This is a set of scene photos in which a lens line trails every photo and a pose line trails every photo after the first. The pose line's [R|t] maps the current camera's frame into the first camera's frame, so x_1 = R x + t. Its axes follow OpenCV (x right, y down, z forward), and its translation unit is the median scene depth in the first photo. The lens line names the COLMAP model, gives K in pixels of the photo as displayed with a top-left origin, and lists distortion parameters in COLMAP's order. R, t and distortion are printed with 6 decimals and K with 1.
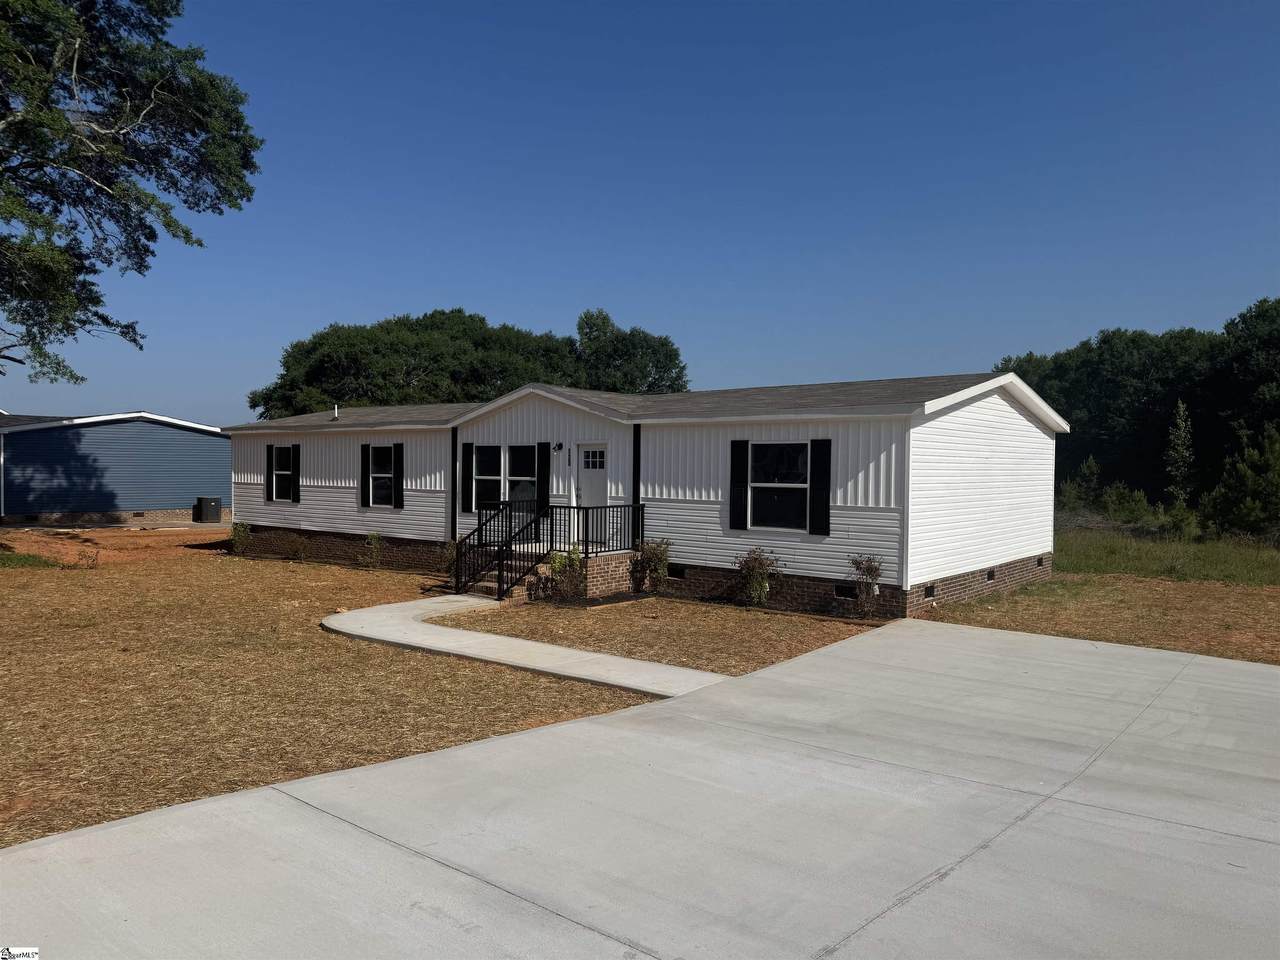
lens RADIAL K [[918.5, 0, 630.8], [0, 918.5, 482.3], [0, 0, 1]] dist [0.074505, -0.077433]
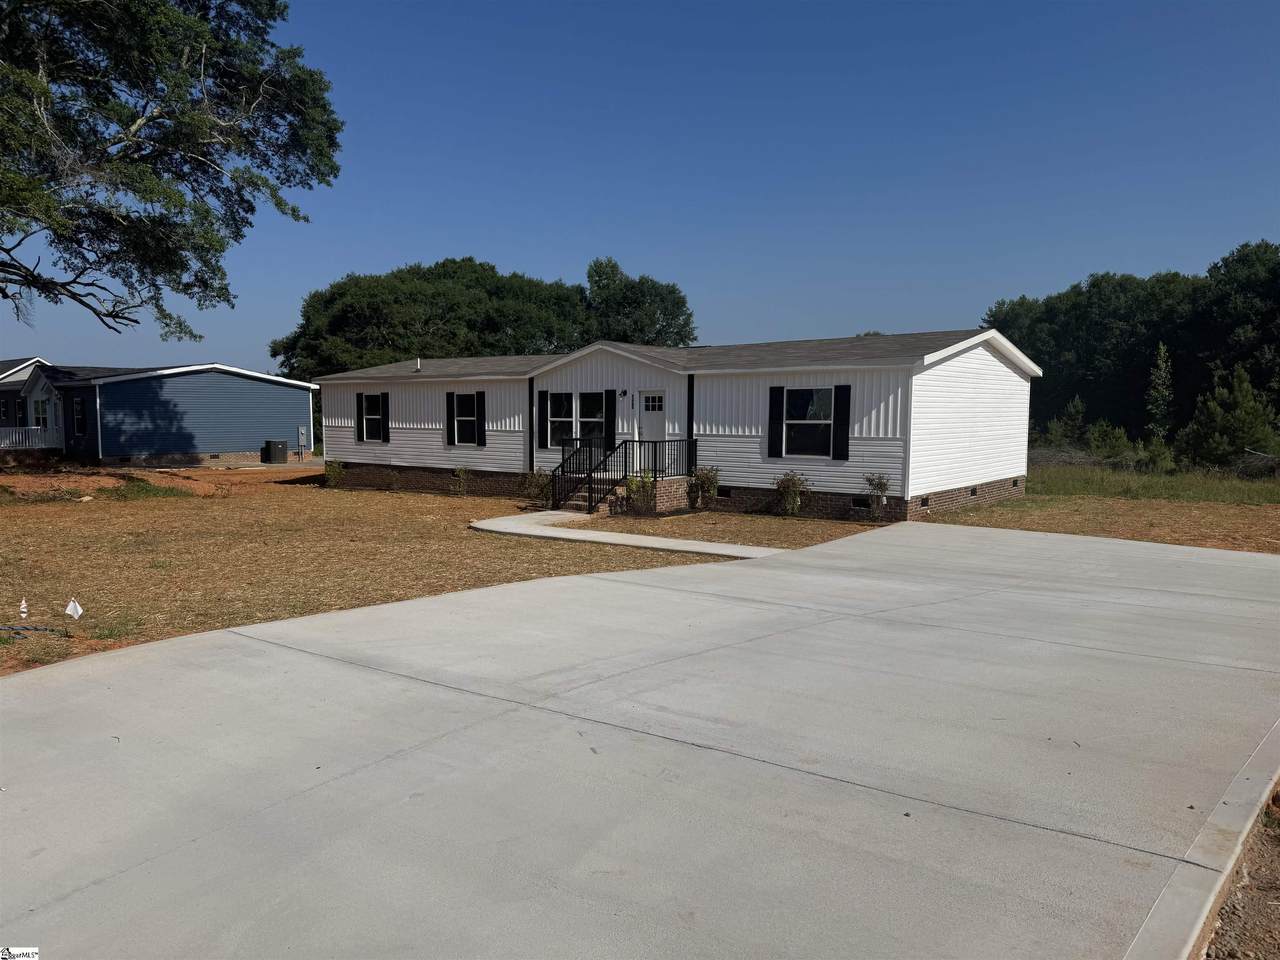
lens RADIAL K [[918.5, 0, 631.0], [0, 918.5, 492.9], [0, 0, 1]] dist [0.074505, -0.077433]
pose [[0.999939, -0.009171, 0.006177, -0.063987], [0.008705, 0.997400, 0.071537, 0.005323], [-0.006817, -0.071478, 0.997419, -0.190090]]
